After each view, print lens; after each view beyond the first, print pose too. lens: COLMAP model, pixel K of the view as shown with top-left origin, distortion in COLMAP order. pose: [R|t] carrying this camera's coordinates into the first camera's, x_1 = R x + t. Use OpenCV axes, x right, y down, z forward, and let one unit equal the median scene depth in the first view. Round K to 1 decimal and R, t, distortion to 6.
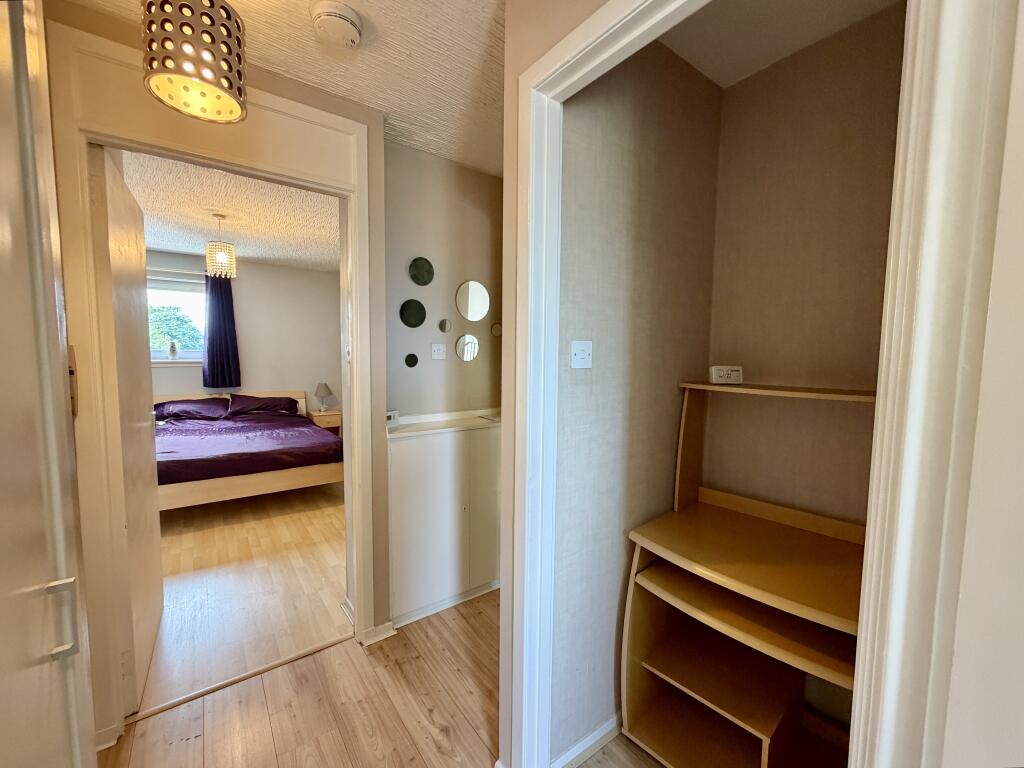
lens RADIAL K [[406.2, 0, 512.7], [0, 406.2, 387.1], [0, 0, 1]] dist [-0.000899, 0.000917]
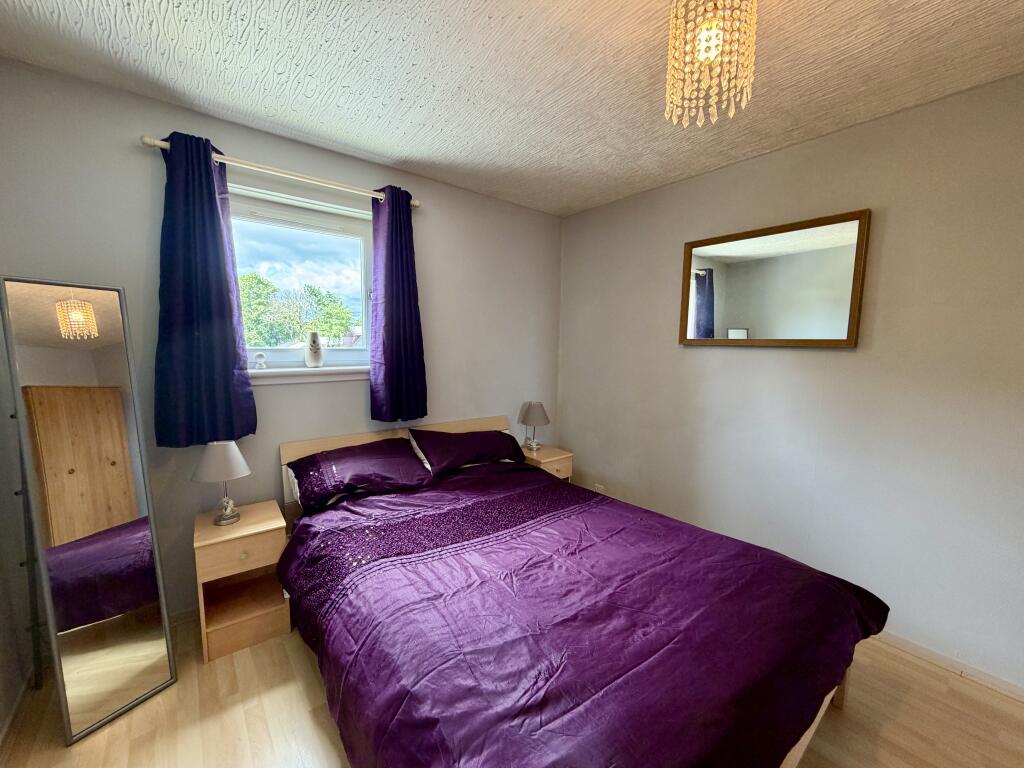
lens RADIAL K [[406.2, 0, 513.9], [0, 406.2, 387.4], [0, 0, 1]] dist [-0.000899, 0.000917]
pose [[0.999696, -0.005595, 0.024033, -0.598618], [0.004959, 0.999639, 0.026414, -0.054998], [-0.024172, -0.026287, 0.999362, 0.487892]]
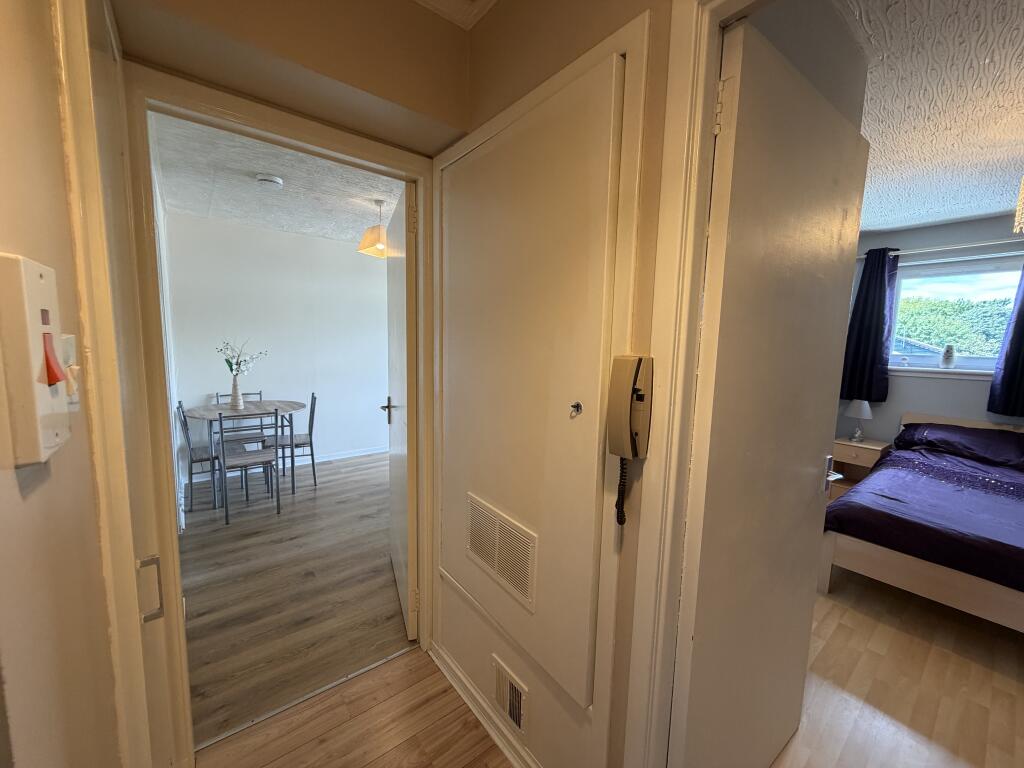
lens RADIAL K [[406.2, 0, 511.3], [0, 406.2, 385.5], [0, 0, 1]] dist [-0.000899, 0.000917]
pose [[0.011811, 0.097533, -0.995162, -0.104336], [-0.103422, 0.990013, 0.095801, -0.026273], [0.994567, 0.101791, 0.021780, 0.197734]]
